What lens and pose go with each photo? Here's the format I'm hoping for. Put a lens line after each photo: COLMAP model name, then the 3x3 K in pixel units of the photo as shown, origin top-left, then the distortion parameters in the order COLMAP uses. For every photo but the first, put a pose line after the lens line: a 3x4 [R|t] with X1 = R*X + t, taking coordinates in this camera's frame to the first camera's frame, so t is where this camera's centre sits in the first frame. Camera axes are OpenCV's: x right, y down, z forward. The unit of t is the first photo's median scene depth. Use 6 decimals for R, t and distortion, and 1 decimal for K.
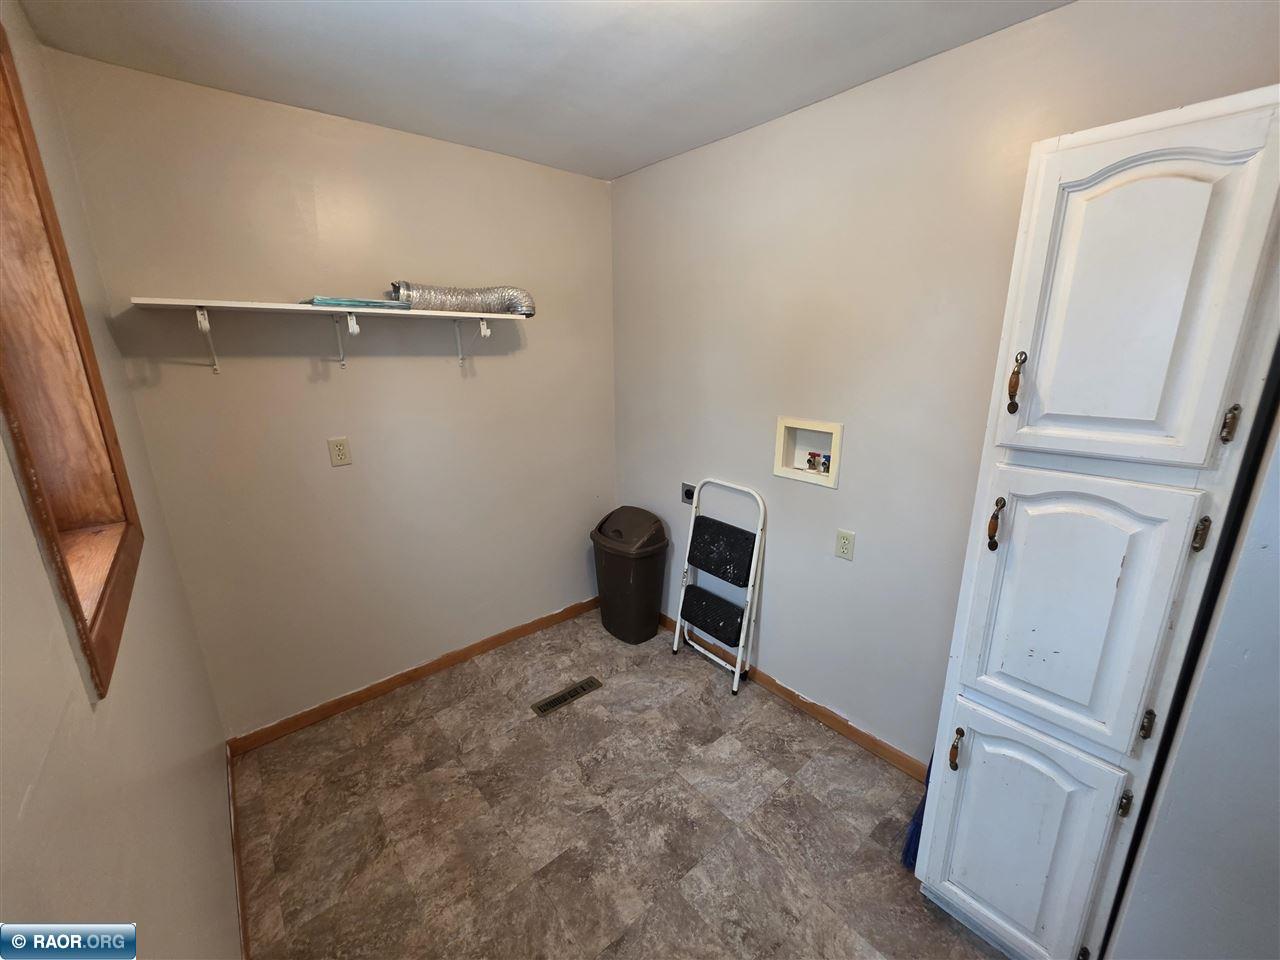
lens RADIAL K [[507.7, 0, 641.9], [0, 507.7, 477.4], [0, 0, 1]] dist [0.000760, -0.000011]
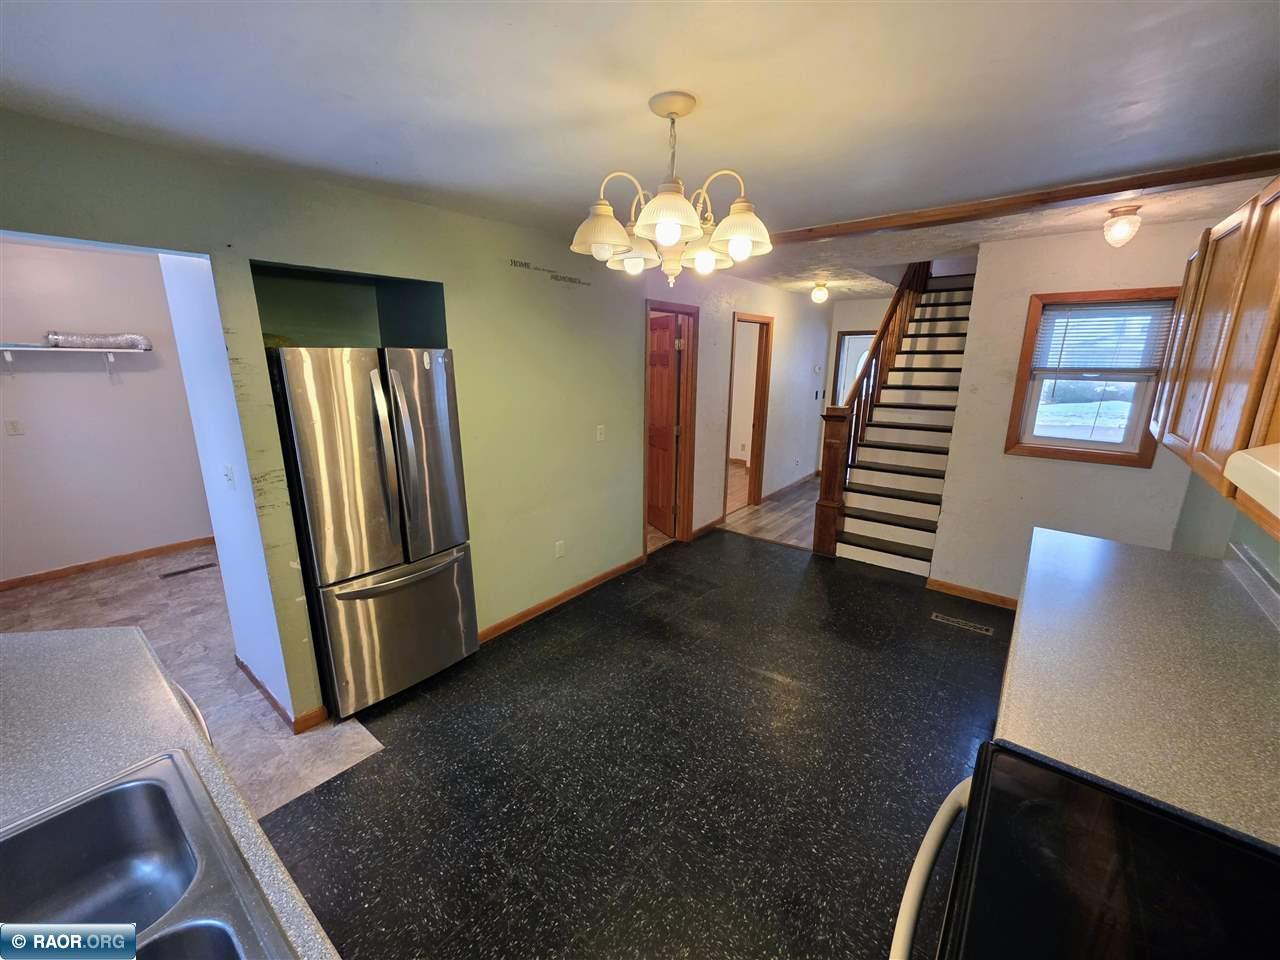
lens RADIAL K [[507.7, 0, 638.6], [0, 507.7, 481.5], [0, 0, 1]] dist [0.000760, -0.000011]
pose [[0.982204, -0.035298, 0.184472, 1.138533], [0.037989, 0.999217, -0.011075, 0.227119], [-0.183936, 0.017886, 0.982775, -1.060085]]
